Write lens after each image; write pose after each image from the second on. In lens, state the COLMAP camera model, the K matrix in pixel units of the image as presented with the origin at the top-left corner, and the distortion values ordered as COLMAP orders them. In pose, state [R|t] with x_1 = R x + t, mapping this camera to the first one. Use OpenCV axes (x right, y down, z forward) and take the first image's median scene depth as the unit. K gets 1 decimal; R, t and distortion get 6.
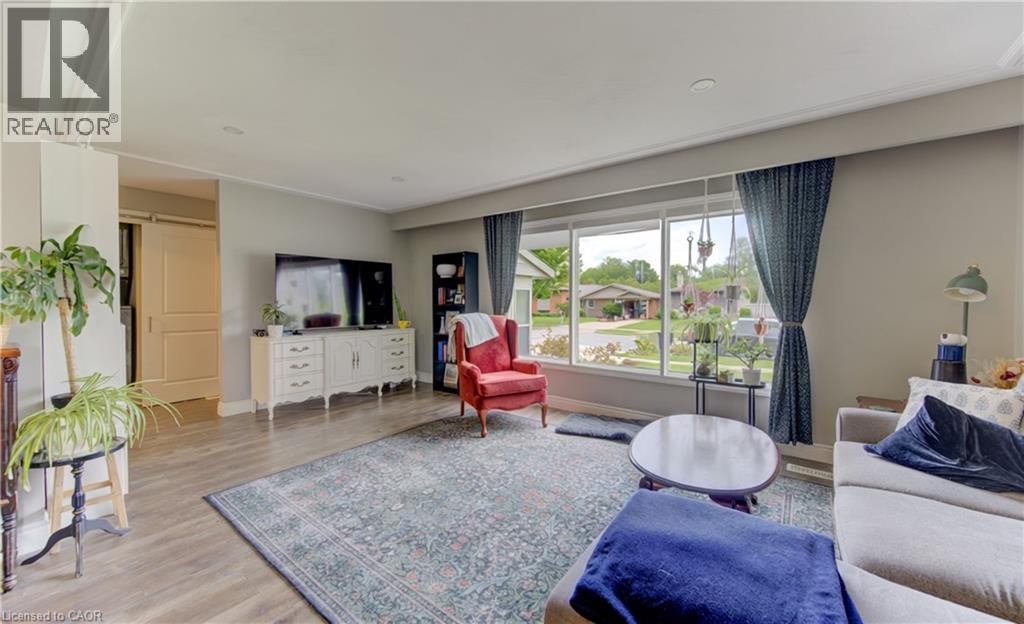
lens RADIAL K [[387.4, 0, 515.5], [0, 387.4, 300.3], [0, 0, 1]] dist [-0.000637, -0.000179]
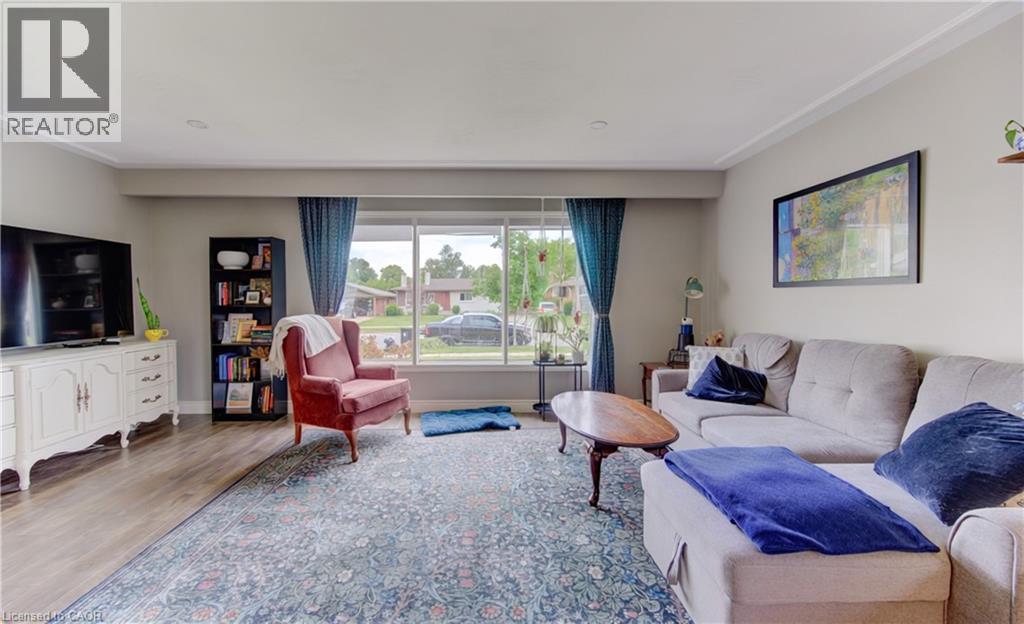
lens RADIAL K [[373.6, 0, 505.1], [0, 373.6, 299.4], [0, 0, 1]] dist [-0.002998, -0.000147]
pose [[0.785986, -0.006495, 0.618210, -0.295799], [0.003903, 0.999977, 0.005543, -0.002156], [-0.618232, -0.001944, 0.785993, 0.143782]]
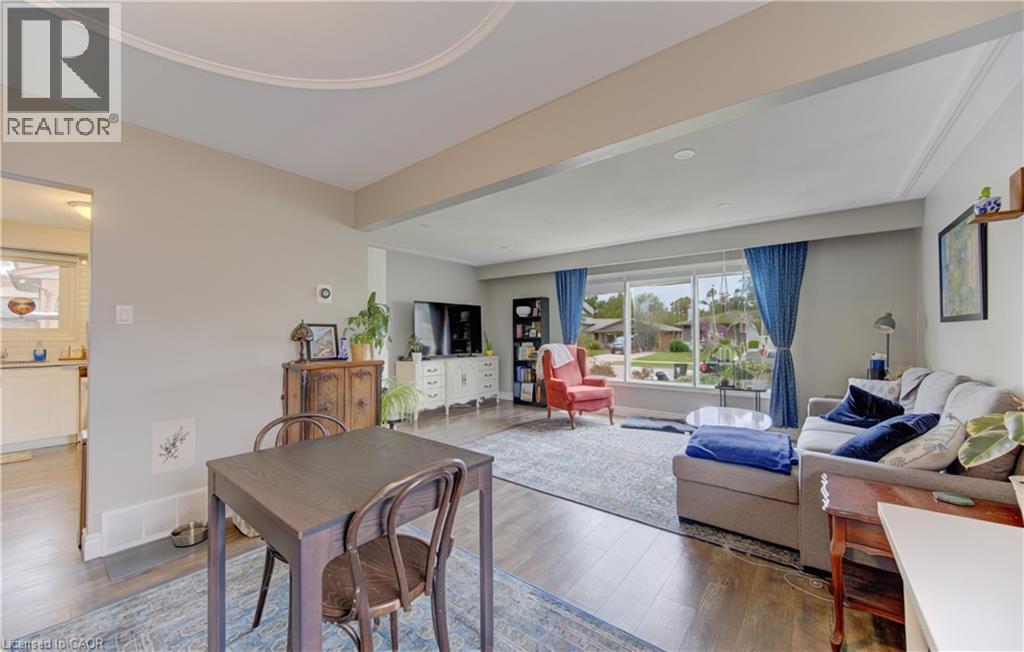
lens RADIAL K [[379.4, 0, 536.5], [0, 379.4, 323.0], [0, 0, 1]] dist [-0.000170, -0.000070]
pose [[0.999873, -0.004586, 0.015280, -0.216212], [0.005009, 0.999602, -0.027759, -0.002289], [-0.015147, 0.027832, 0.999498, -0.373748]]
